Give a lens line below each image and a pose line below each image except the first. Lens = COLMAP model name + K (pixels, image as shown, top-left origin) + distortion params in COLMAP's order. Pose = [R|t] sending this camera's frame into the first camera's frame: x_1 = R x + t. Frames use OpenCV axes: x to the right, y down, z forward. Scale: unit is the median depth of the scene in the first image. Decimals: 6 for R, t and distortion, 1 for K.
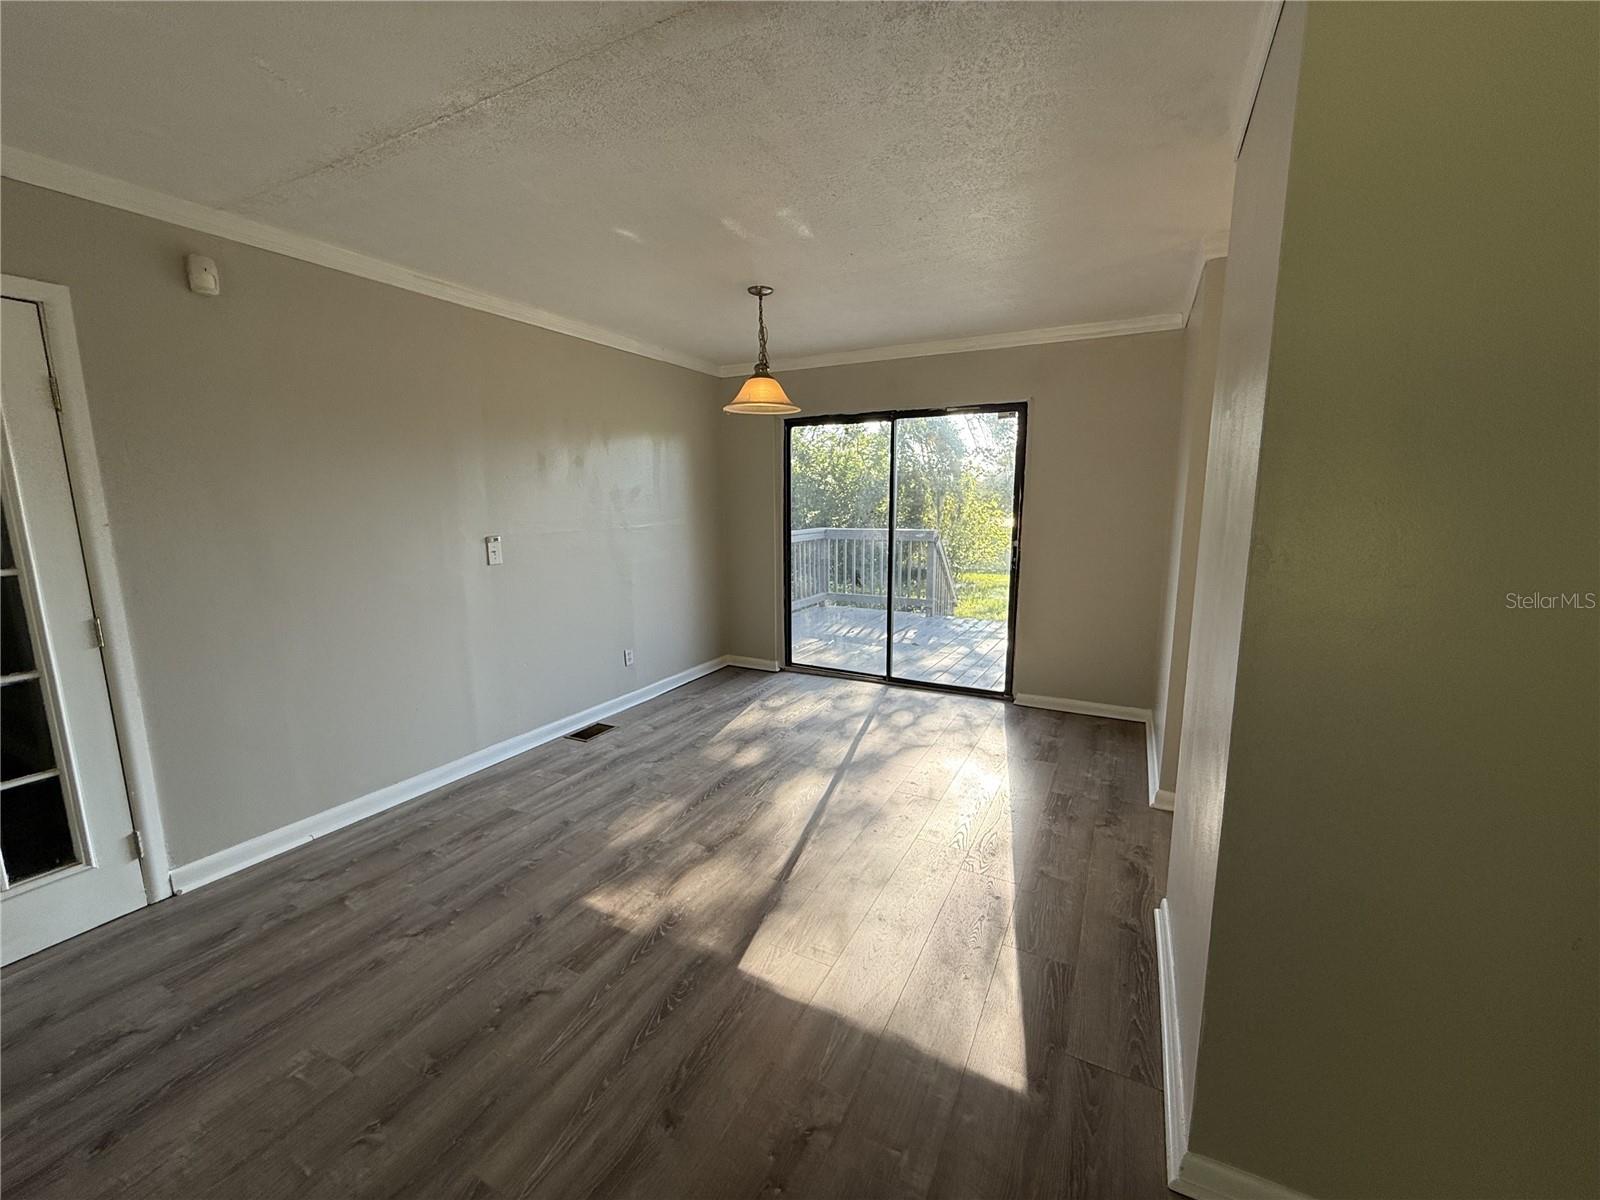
lens RADIAL K [[637.4, 0, 804.9], [0, 637.4, 598.4], [0, 0, 1]] dist [-0.002677, 0.000298]
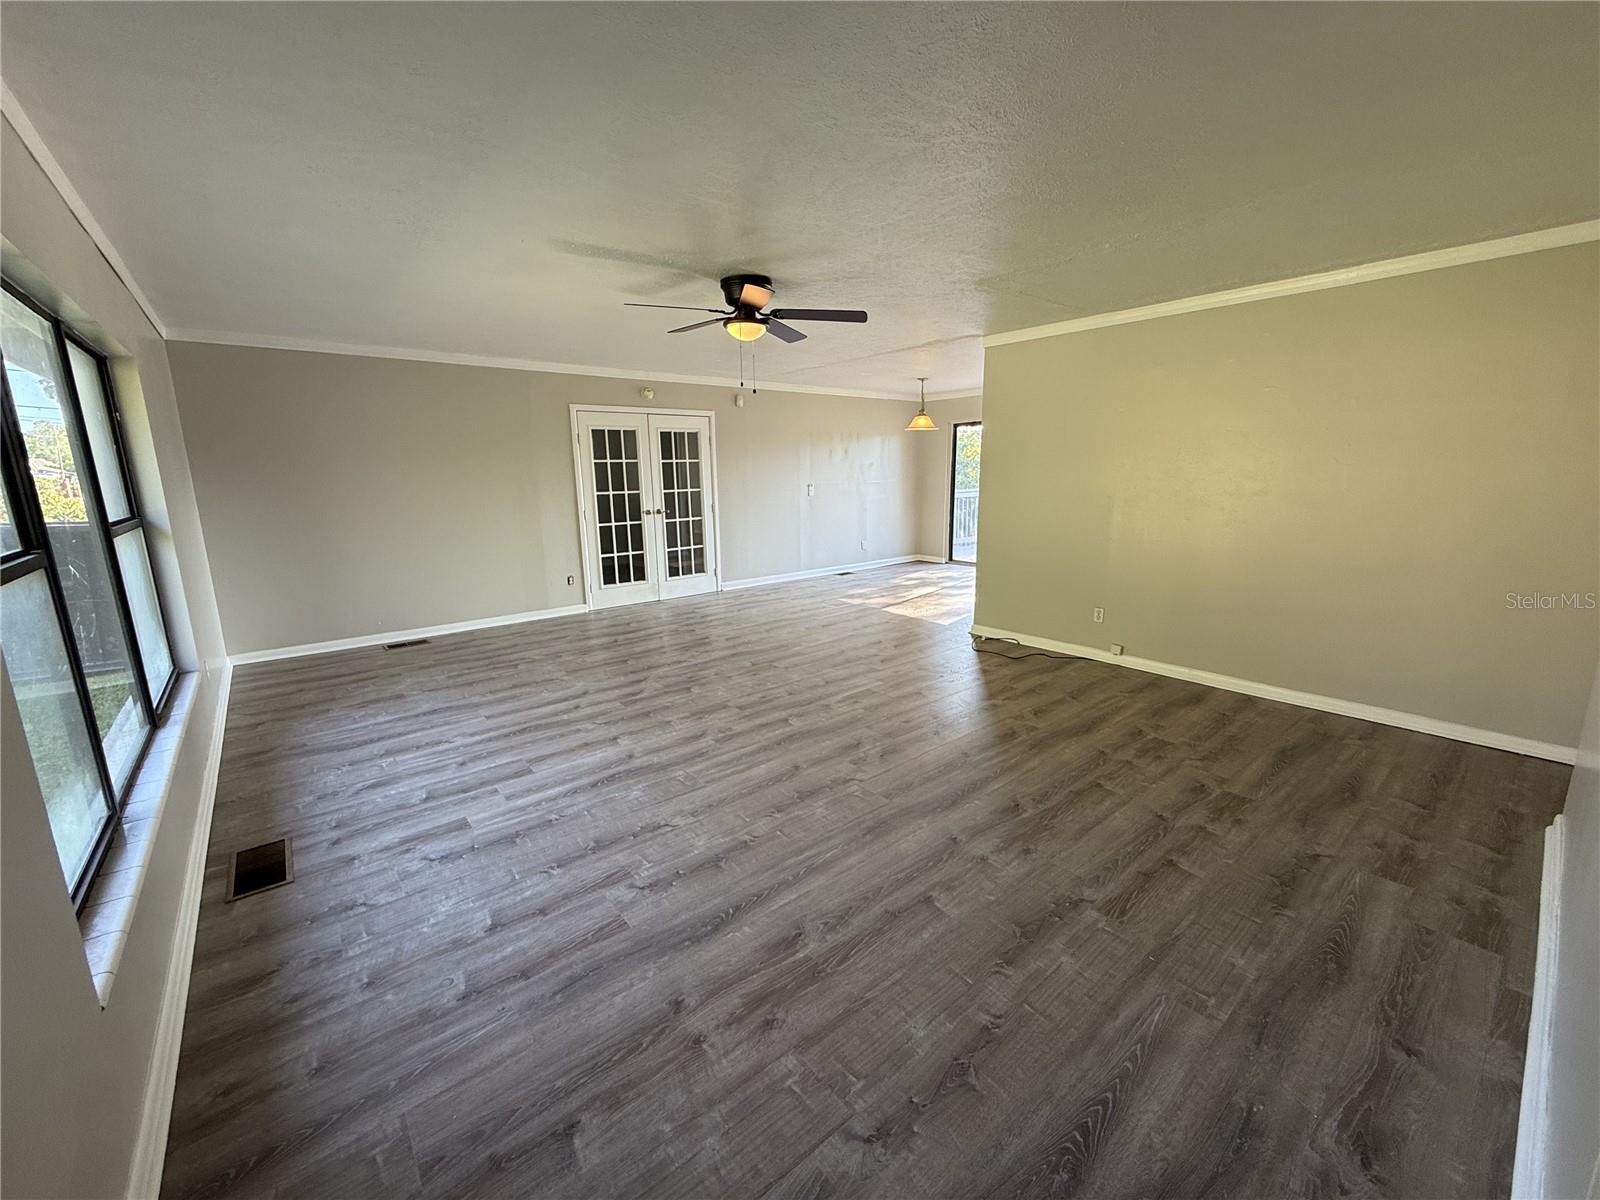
lens RADIAL K [[637.4, 0, 784.3], [0, 637.4, 590.7], [0, 0, 1]] dist [-0.002677, 0.000298]
pose [[0.908841, 0.066046, -0.411881, 0.458133], [-0.051770, 0.997611, 0.045736, 0.205691], [0.413918, -0.020244, 0.910089, -1.292785]]
